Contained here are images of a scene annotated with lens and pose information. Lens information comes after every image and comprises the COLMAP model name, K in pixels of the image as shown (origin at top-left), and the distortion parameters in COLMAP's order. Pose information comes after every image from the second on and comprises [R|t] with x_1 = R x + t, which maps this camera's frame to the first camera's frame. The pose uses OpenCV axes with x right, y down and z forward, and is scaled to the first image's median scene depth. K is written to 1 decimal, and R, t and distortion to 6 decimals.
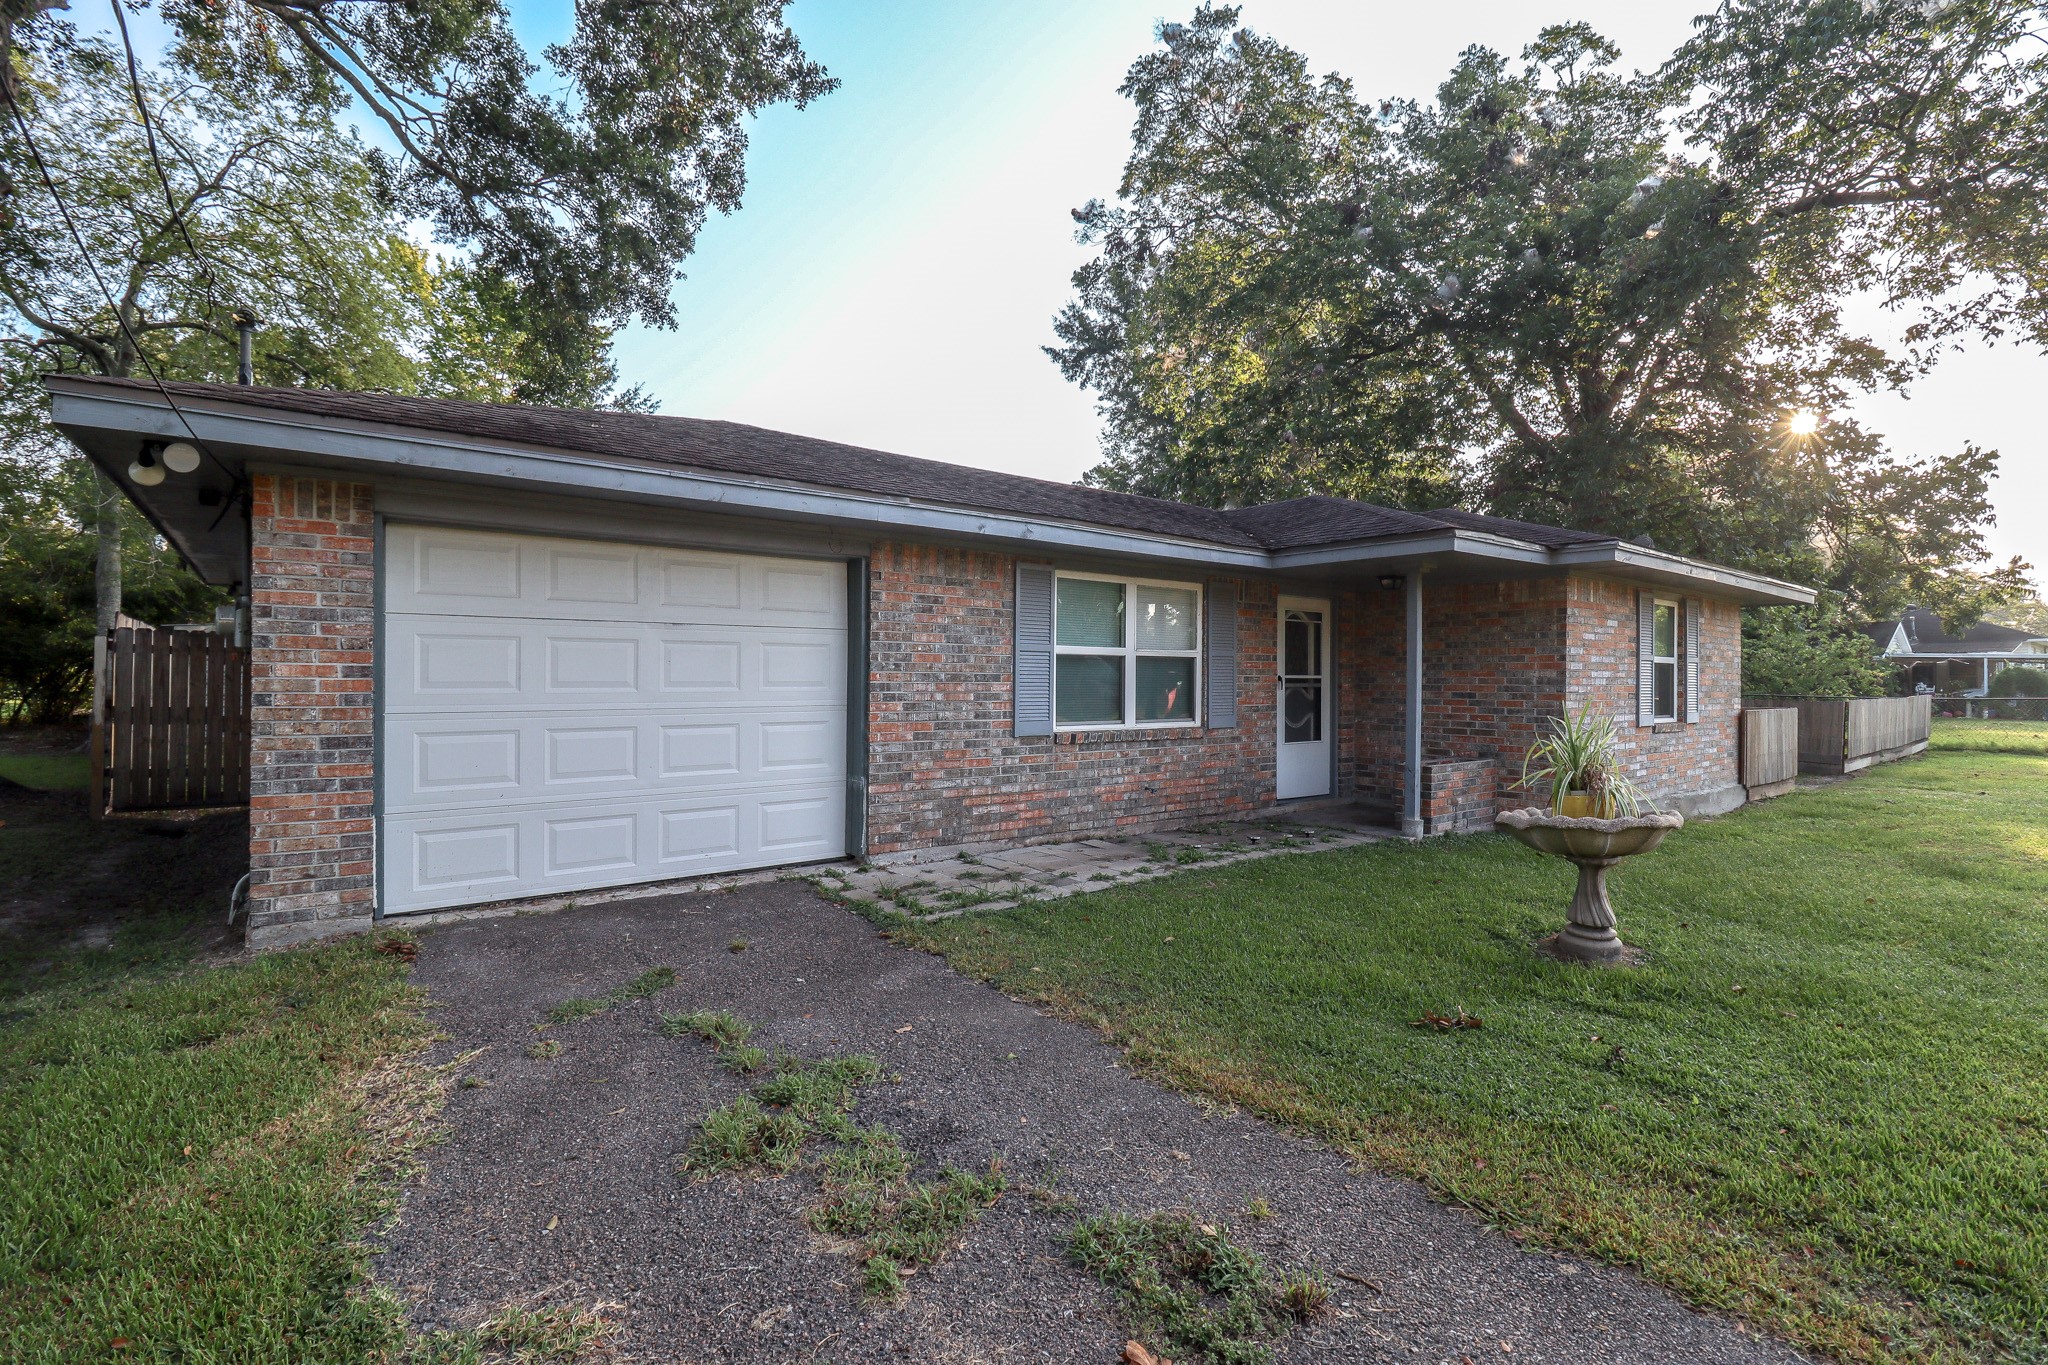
lens RADIAL K [[943.1, 0, 1031.8], [0, 943.1, 676.6], [0, 0, 1]] dist [0.000483, -0.013651]
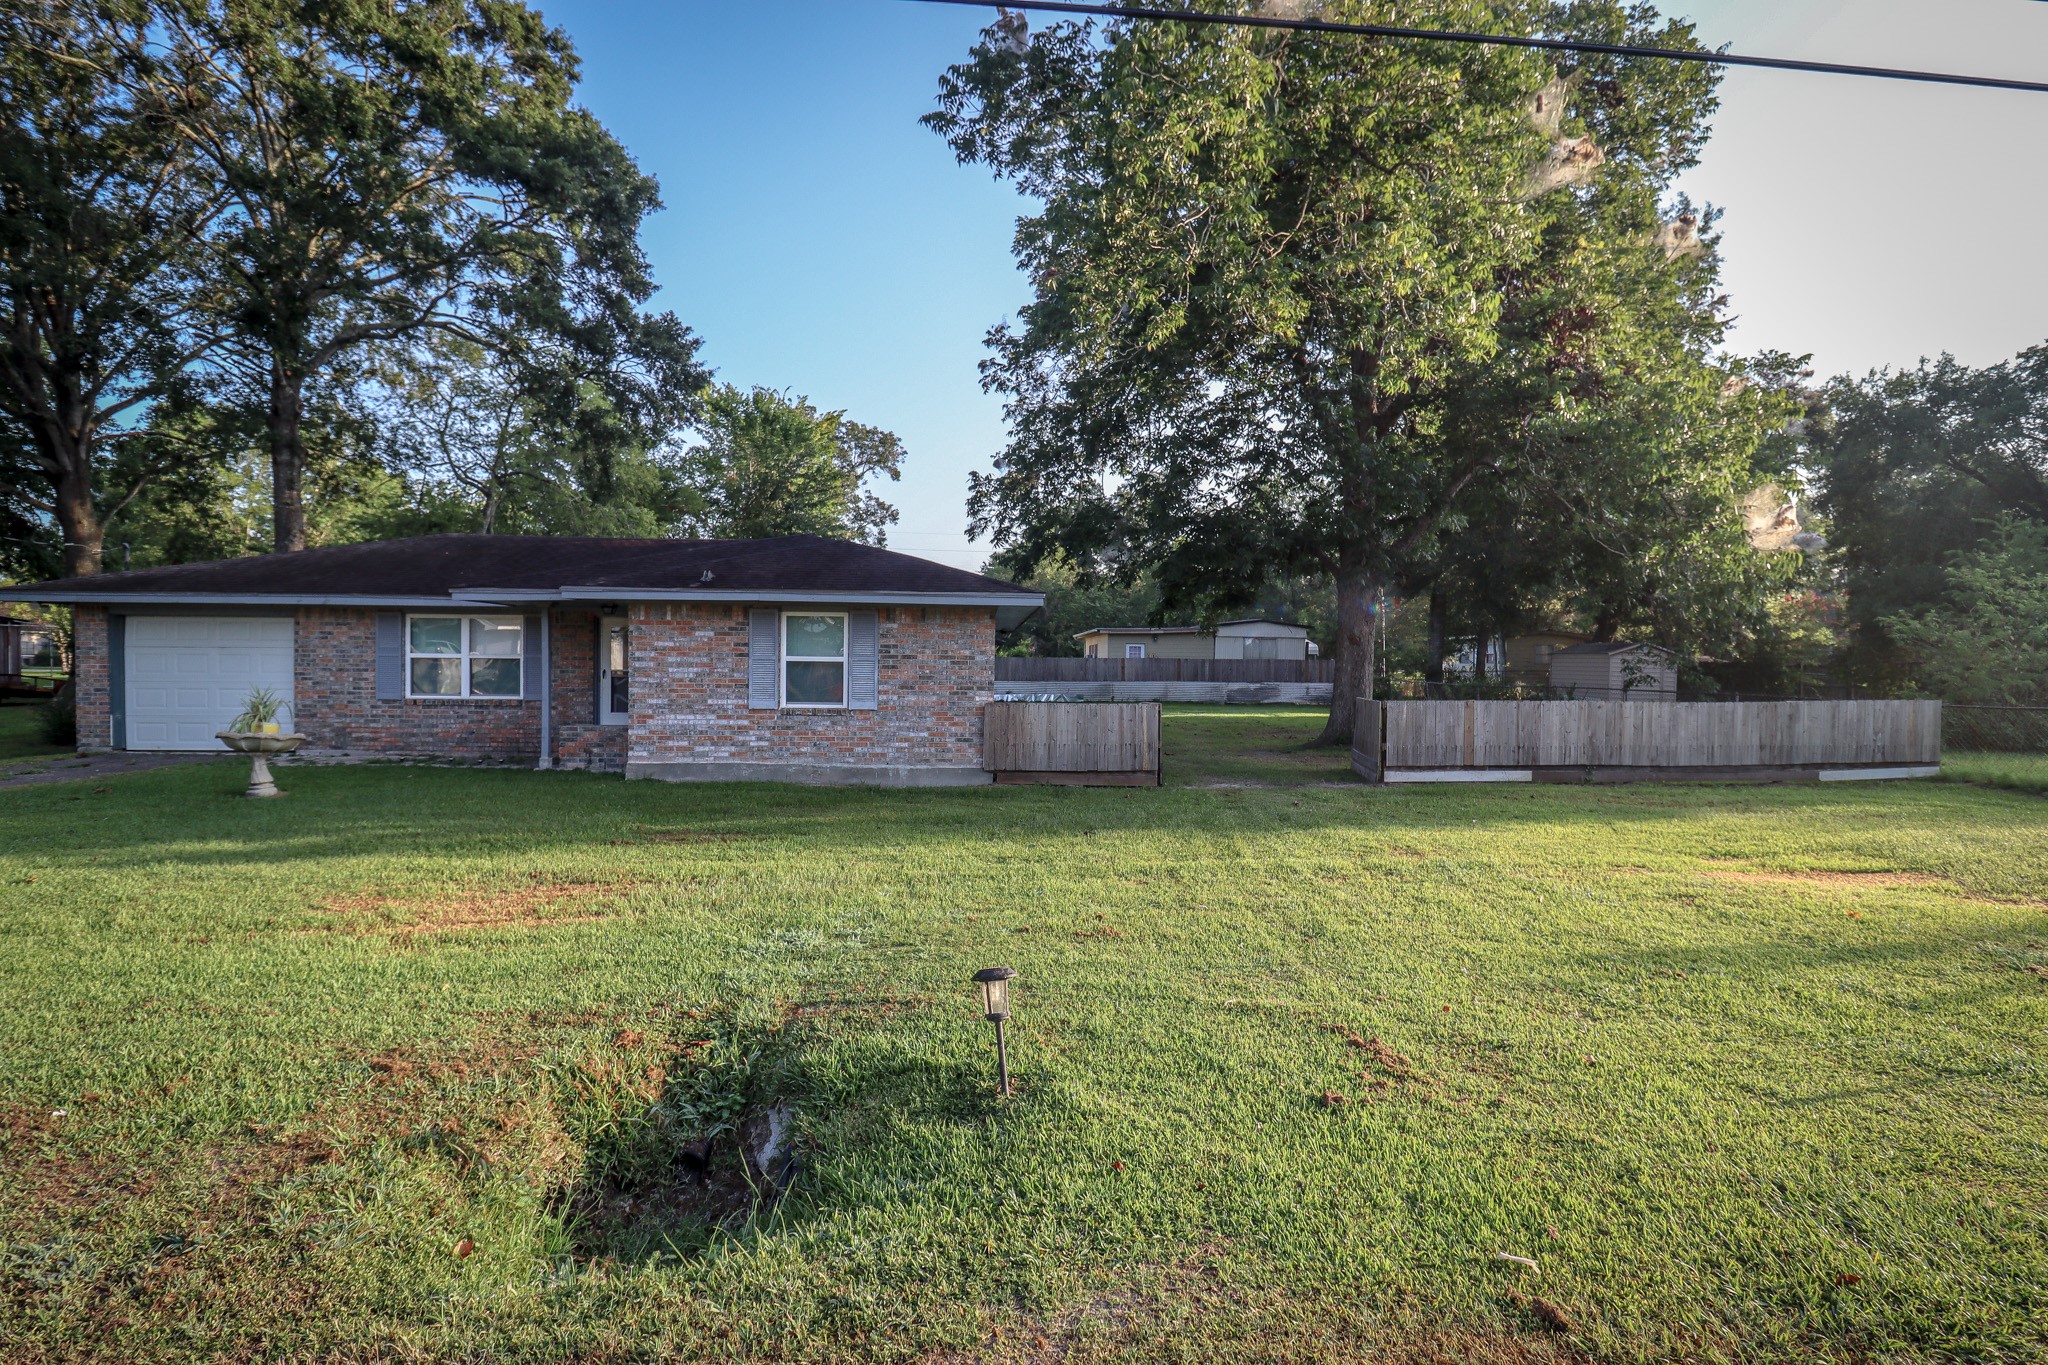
lens RADIAL K [[943.1, 0, 1031.8], [0, 943.1, 676.6], [0, 0, 1]] dist [0.000483, -0.013651]
pose [[0.822085, 0.009533, -0.569285, 2.342932], [-0.003602, 0.999927, 0.011544, -0.013367], [0.569353, -0.007440, 0.822059, 0.157952]]
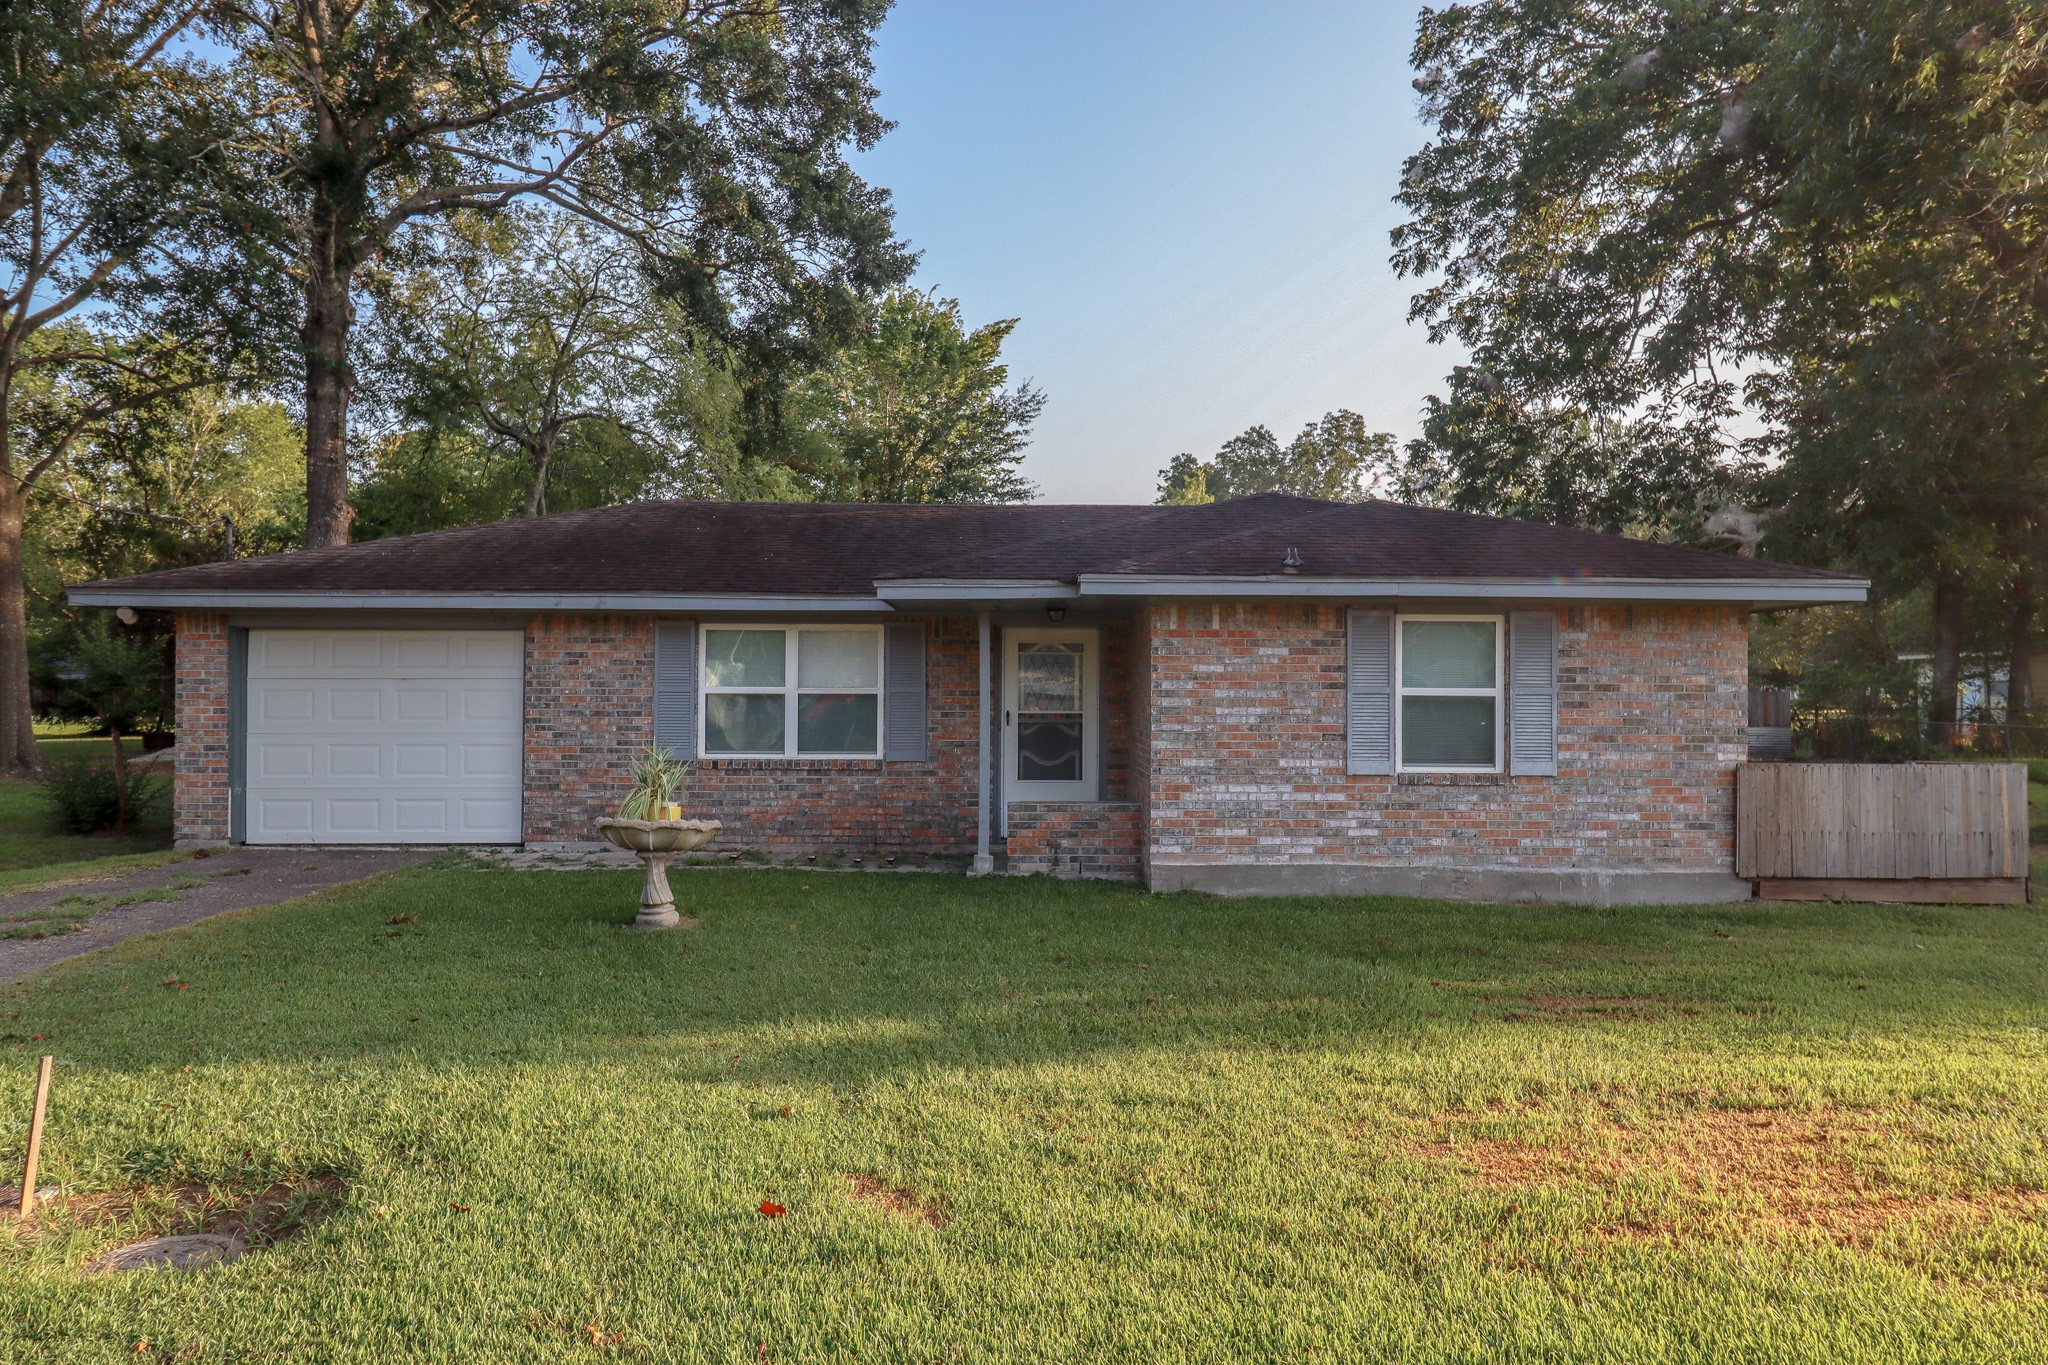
lens RADIAL K [[1378.5, 0, 1034.7], [0, 1378.5, 674.8], [0, 0, 1]] dist [0.009899, -0.000743]
pose [[0.798414, -0.012963, -0.601969, 1.541042], [0.001652, 0.999812, -0.019340, -0.014329], [0.602106, 0.014447, 0.798285, -0.163294]]
